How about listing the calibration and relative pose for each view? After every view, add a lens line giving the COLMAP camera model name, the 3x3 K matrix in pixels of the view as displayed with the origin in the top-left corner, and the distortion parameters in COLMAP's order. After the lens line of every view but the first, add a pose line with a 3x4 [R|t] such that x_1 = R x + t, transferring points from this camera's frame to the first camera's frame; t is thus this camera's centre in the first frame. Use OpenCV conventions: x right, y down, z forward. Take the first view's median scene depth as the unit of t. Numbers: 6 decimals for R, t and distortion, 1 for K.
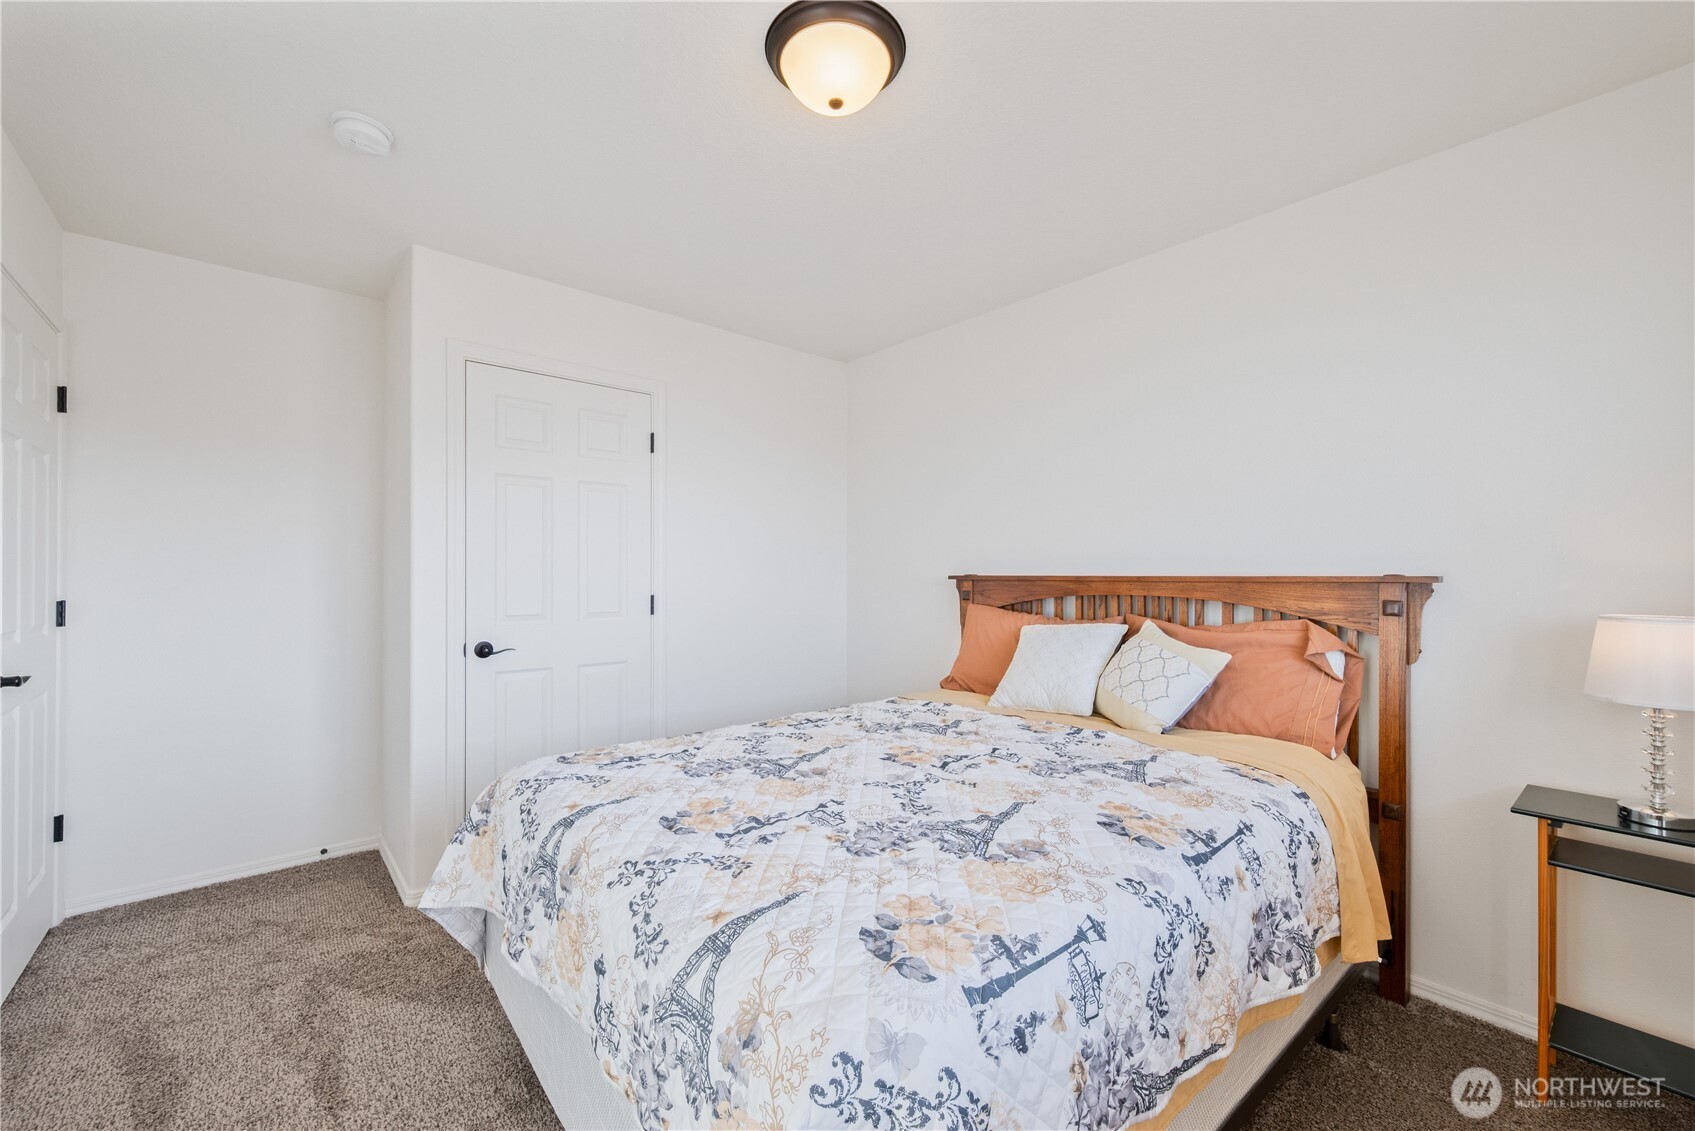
lens RADIAL K [[668.5, 0, 847.5], [0, 668.5, 565.5], [0, 0, 1]] dist [-0.000431, -0.000015]
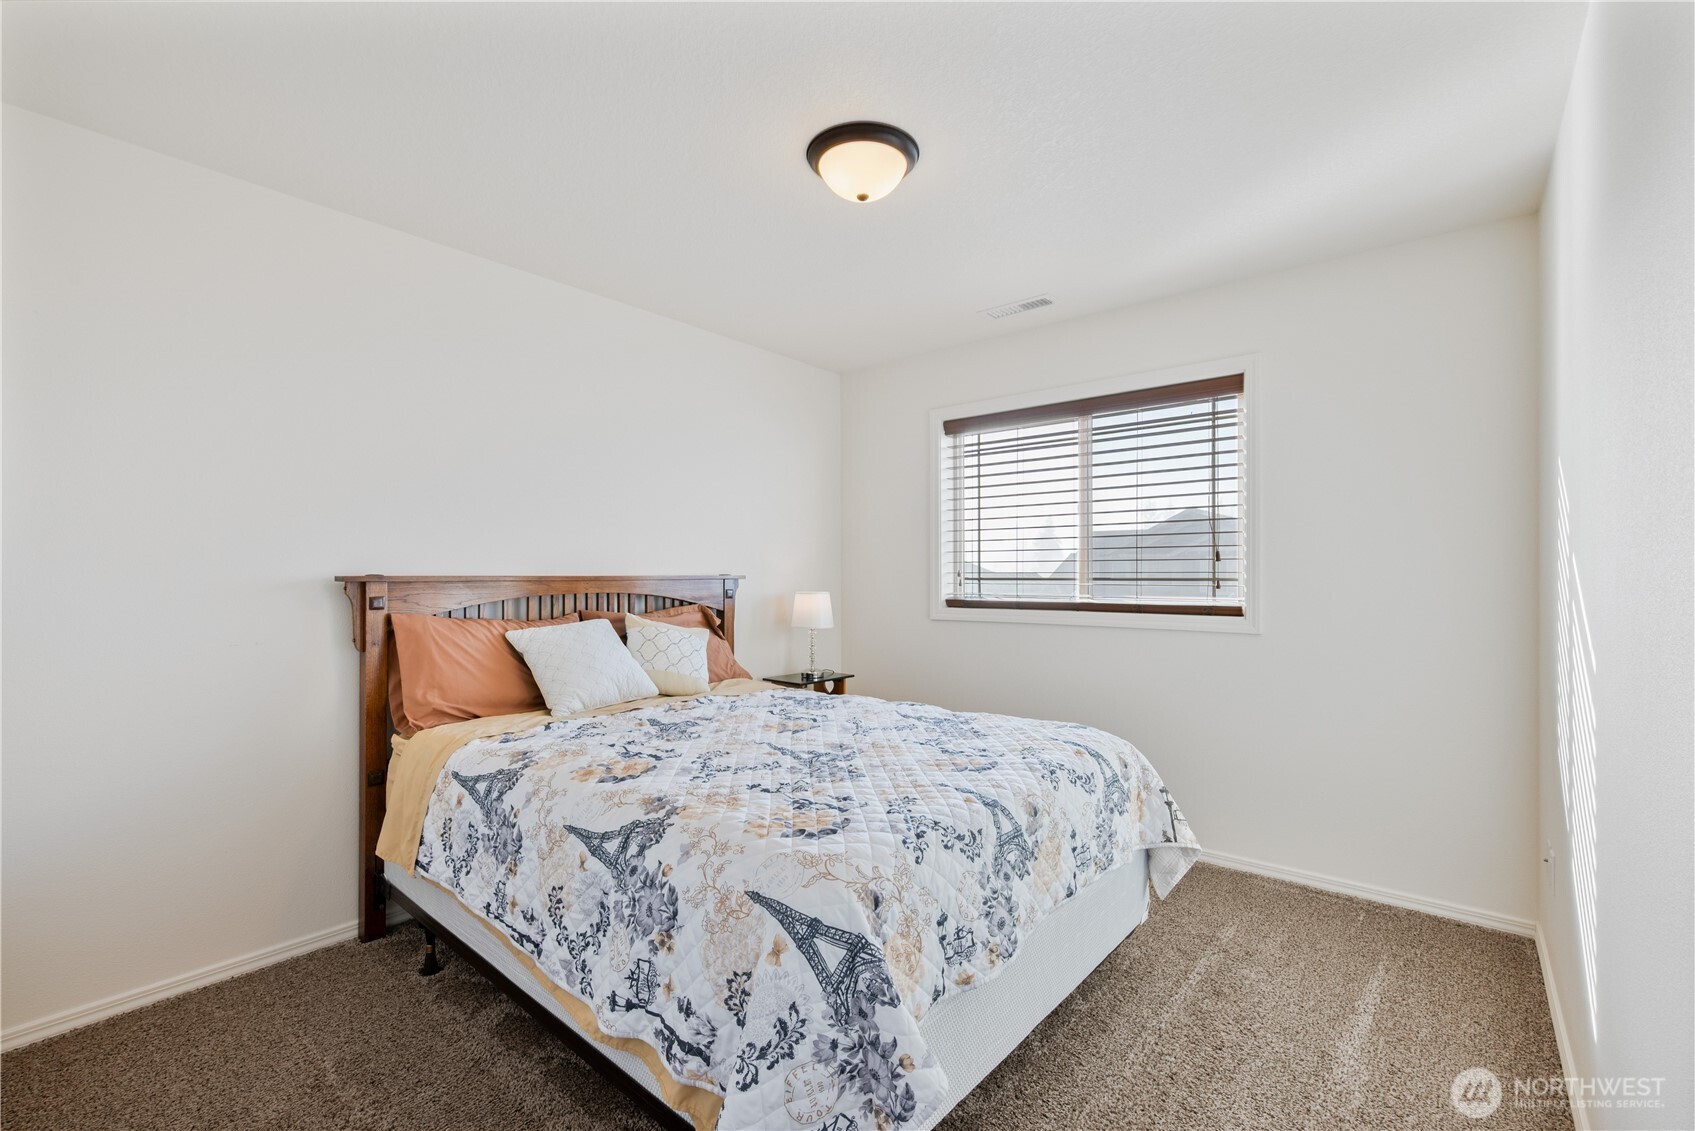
lens RADIAL K [[739.1, 0, 855.1], [0, 739.1, 577.8], [0, 0, 1]] dist [0.001780, 0.000142]
pose [[-0.197659, -0.007033, 0.980246, -1.238928], [-0.020930, 0.999777, 0.002953, 0.006209], [-0.980047, -0.019932, -0.197762, 1.097650]]
